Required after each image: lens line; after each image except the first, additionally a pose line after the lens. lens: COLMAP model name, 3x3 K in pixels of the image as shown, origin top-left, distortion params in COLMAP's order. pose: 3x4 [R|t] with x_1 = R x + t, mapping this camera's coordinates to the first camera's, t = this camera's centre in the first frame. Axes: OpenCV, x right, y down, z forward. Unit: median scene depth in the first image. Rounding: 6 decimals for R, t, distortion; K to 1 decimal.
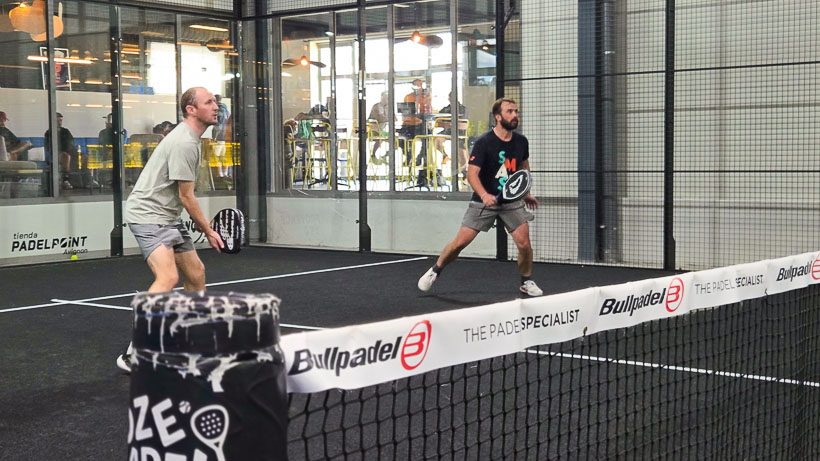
lens RADIAL K [[1199.9, 0, 410.4], [0, 1199.9, 231.4], [0, 0, 1]] dist [0.022045, 0.000000]
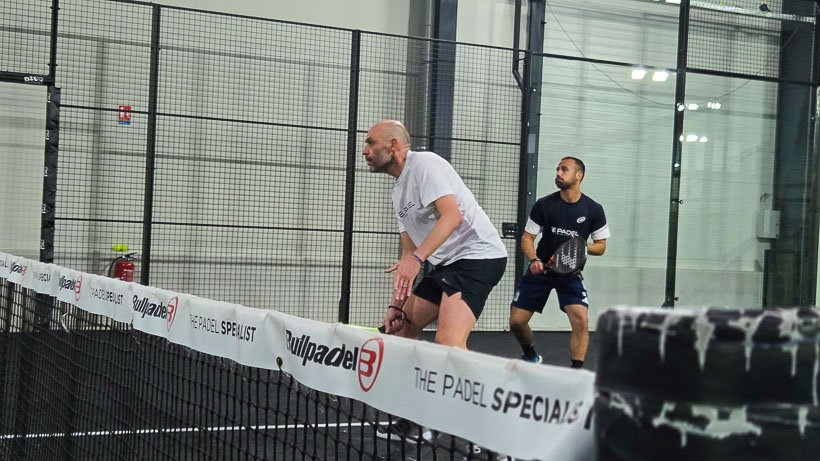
lens RADIAL K [[1199.9, 0, 410.4], [0, 1199.9, 230.6], [0, 0, 1]] dist [0.022045, 0.000000]
pose [[0.399368, 0.022024, 0.916526, -0.582504], [0.000309, 0.999708, -0.024158, -0.023104], [-0.916791, 0.009931, 0.399244, 0.485086]]
